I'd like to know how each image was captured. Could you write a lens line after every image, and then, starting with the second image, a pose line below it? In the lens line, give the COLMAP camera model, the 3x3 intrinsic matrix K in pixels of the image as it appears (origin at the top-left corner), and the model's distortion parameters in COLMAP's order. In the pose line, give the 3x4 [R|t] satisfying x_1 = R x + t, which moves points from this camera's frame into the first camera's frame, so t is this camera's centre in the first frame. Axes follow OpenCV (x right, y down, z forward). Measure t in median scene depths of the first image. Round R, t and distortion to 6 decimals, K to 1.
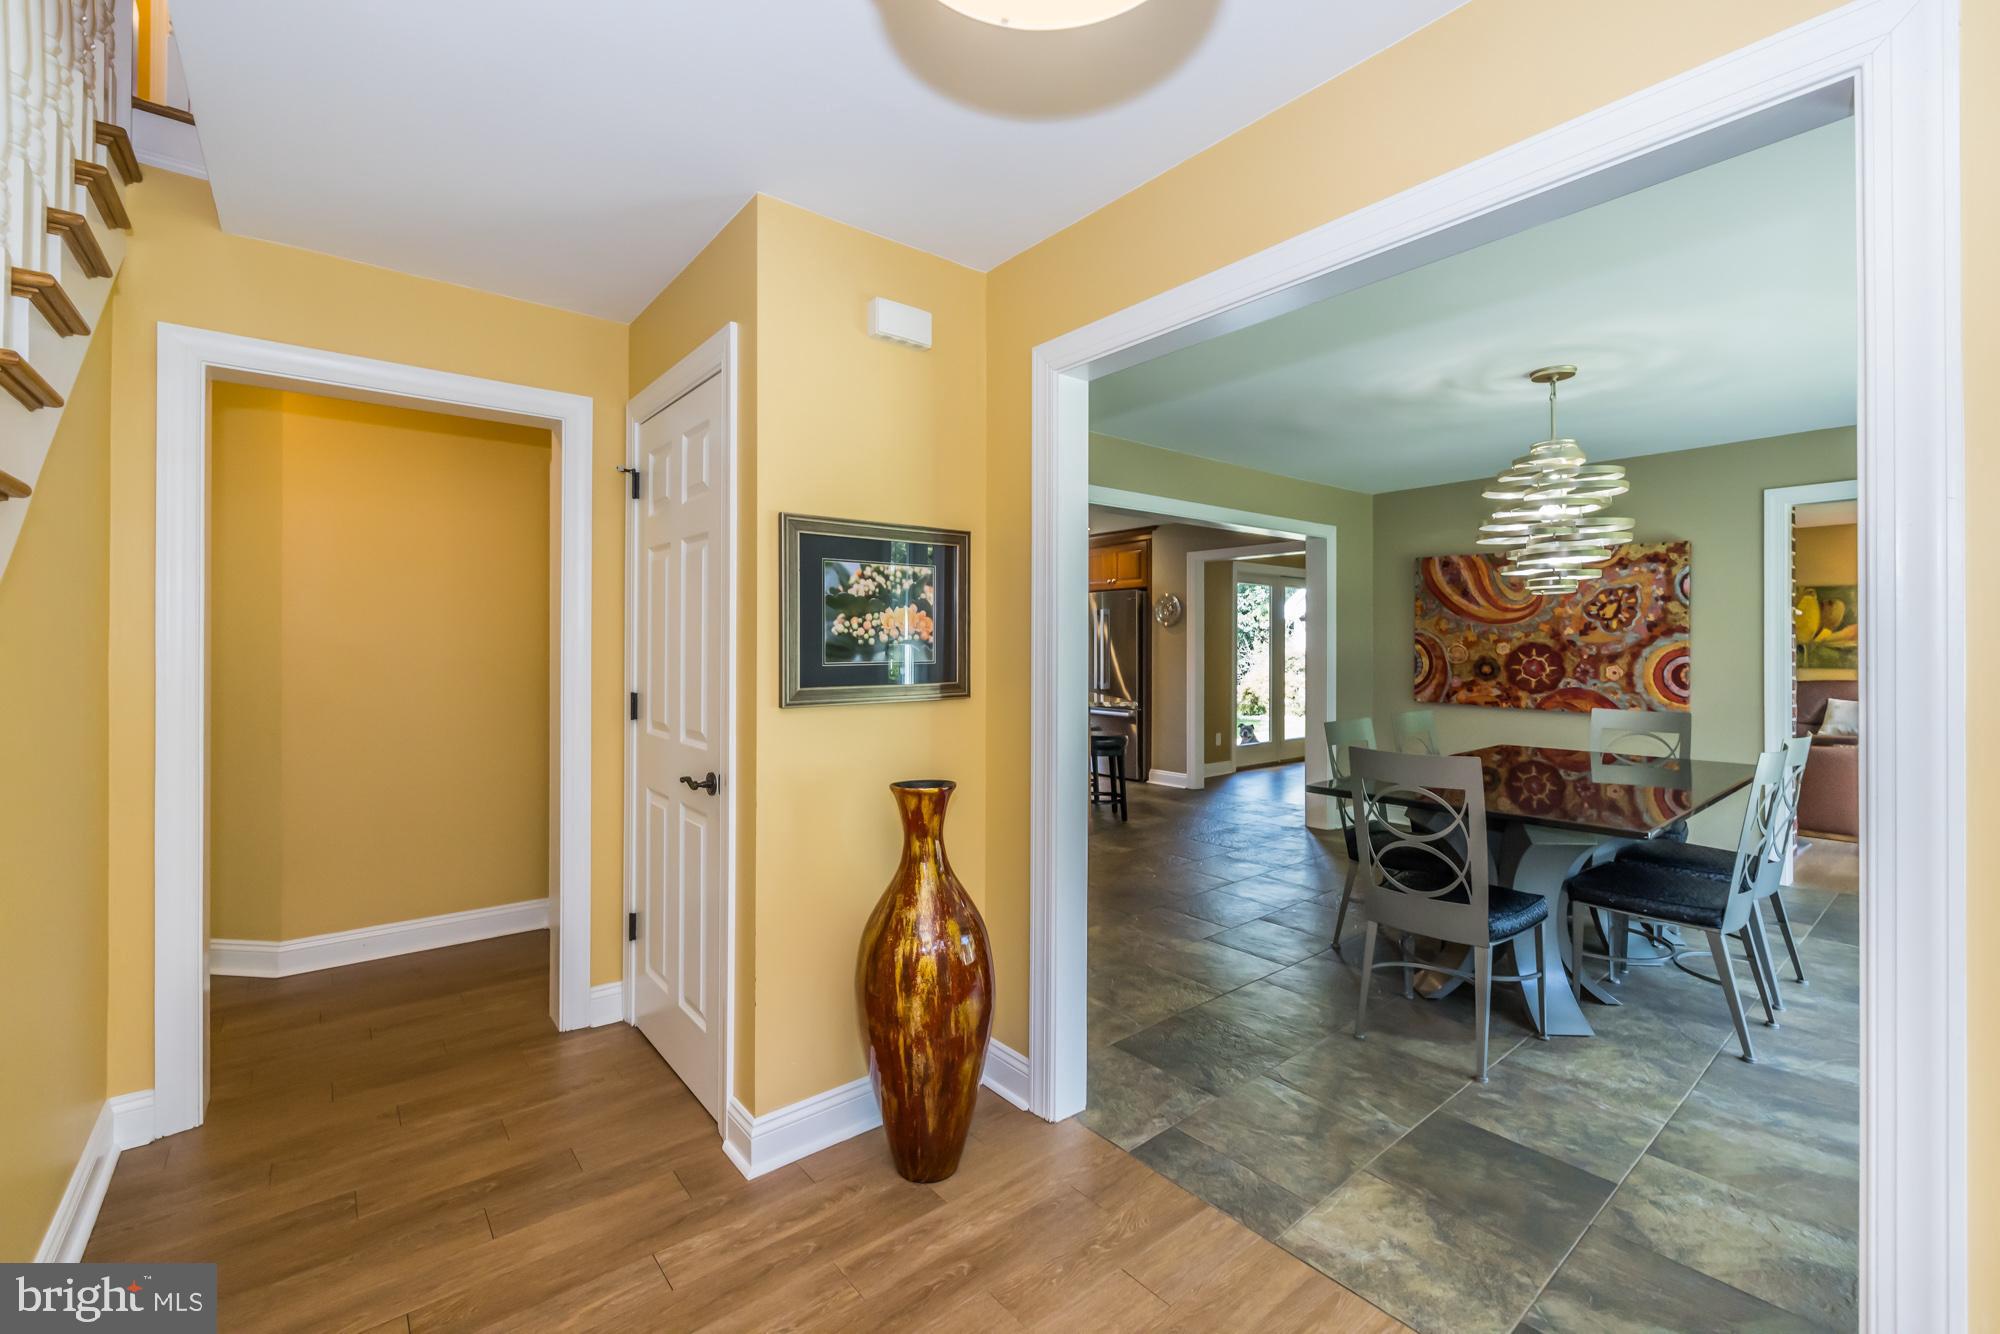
lens RADIAL K [[829.7, 0, 997.7], [0, 829.7, 641.1], [0, 0, 1]] dist [-0.001034, -0.000263]
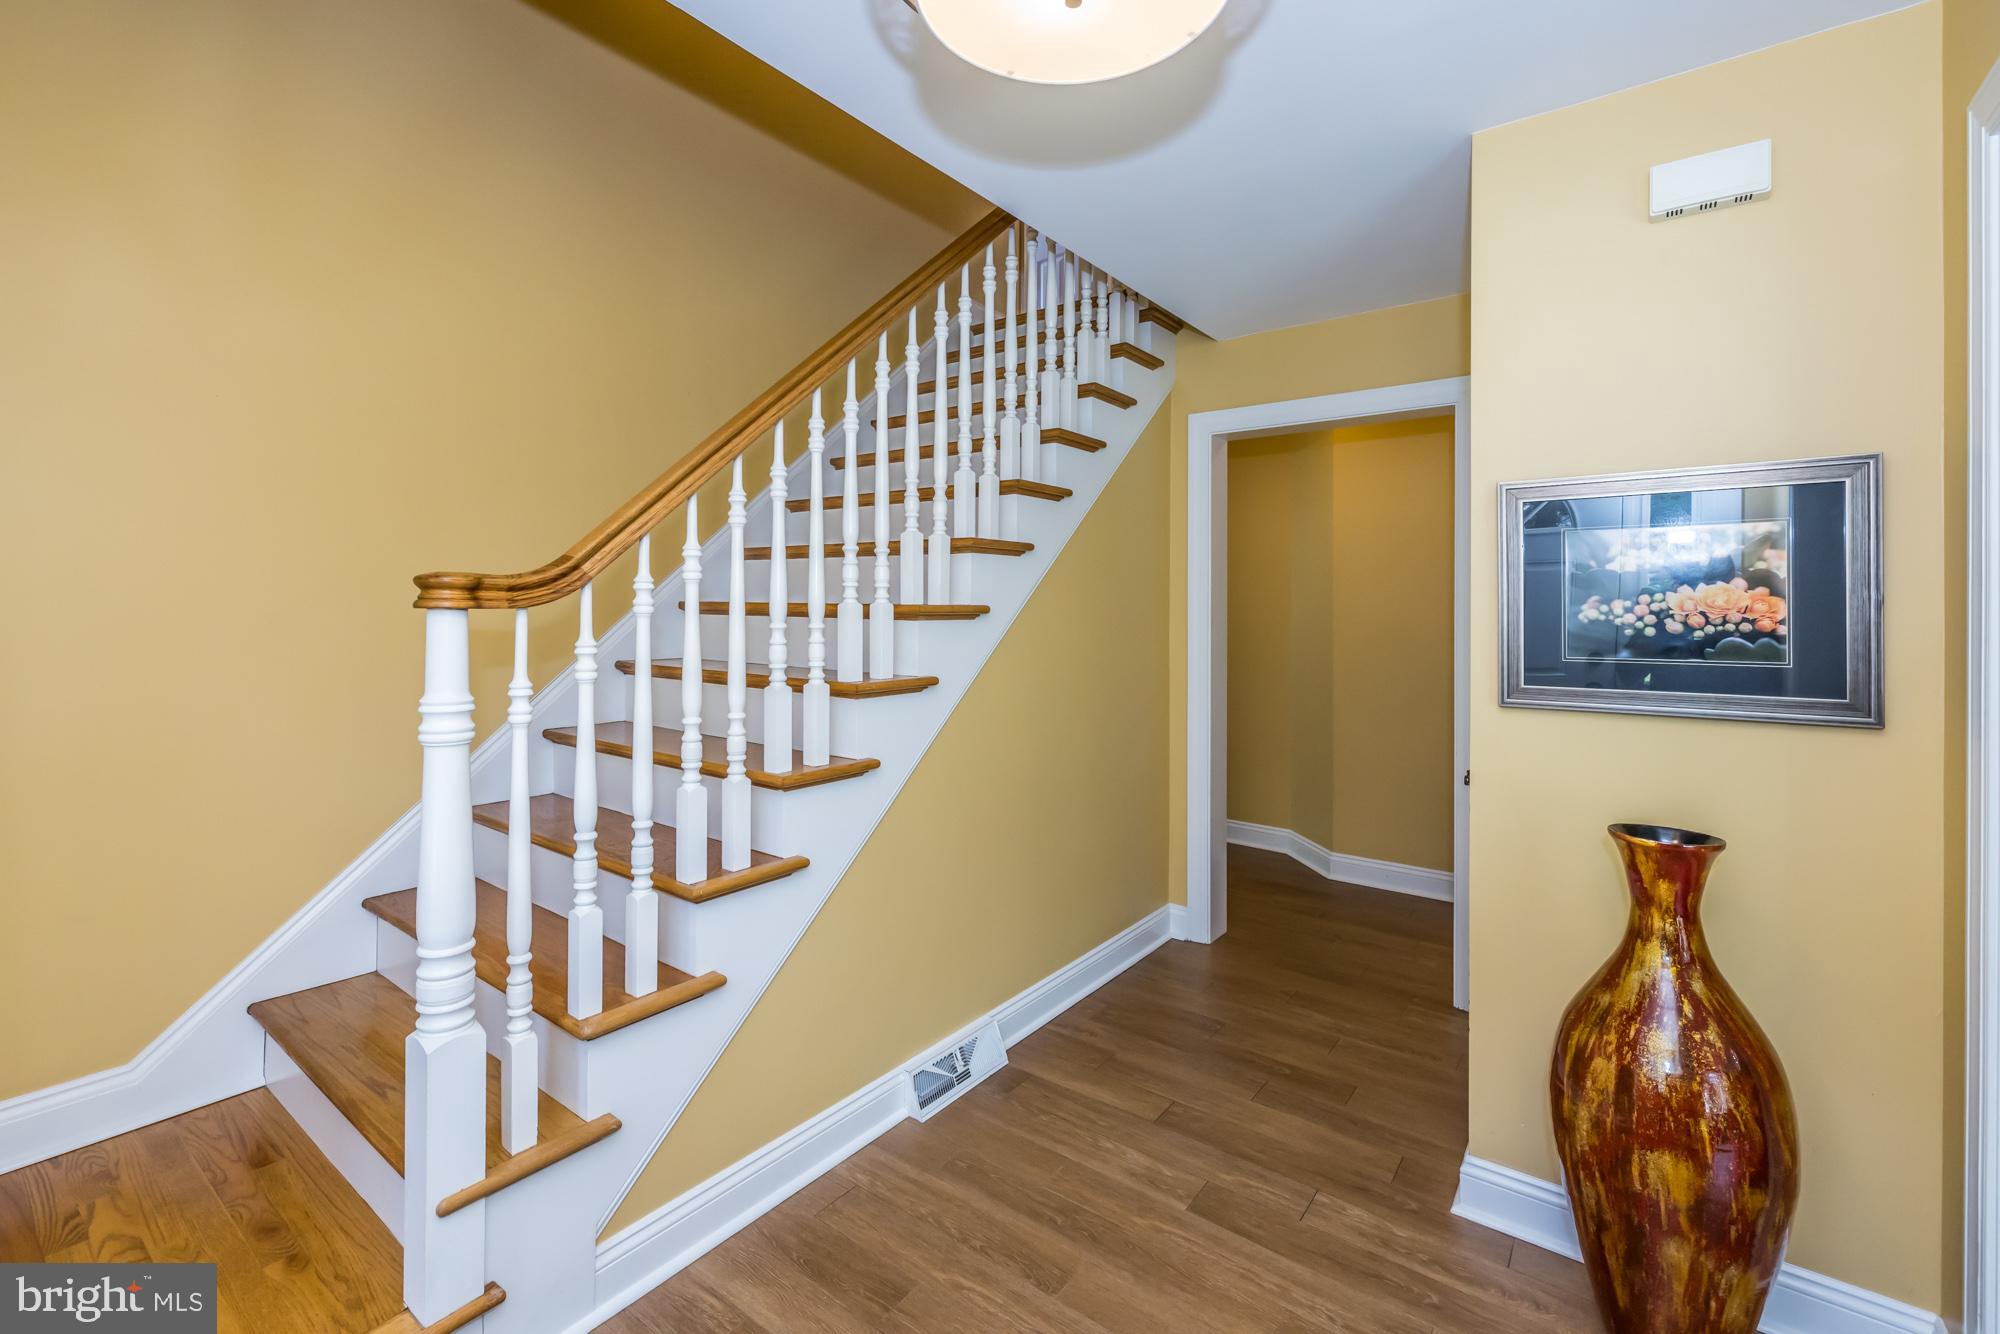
lens RADIAL K [[881.8, 0, 993.5], [0, 881.8, 605.8], [0, 0, 1]] dist [0.000992, 0.000132]
pose [[0.233030, -0.001856, -0.972468, 0.492309], [-0.000551, 0.999998, -0.002041, -0.021375], [0.972469, 0.001011, 0.233029, 0.251254]]
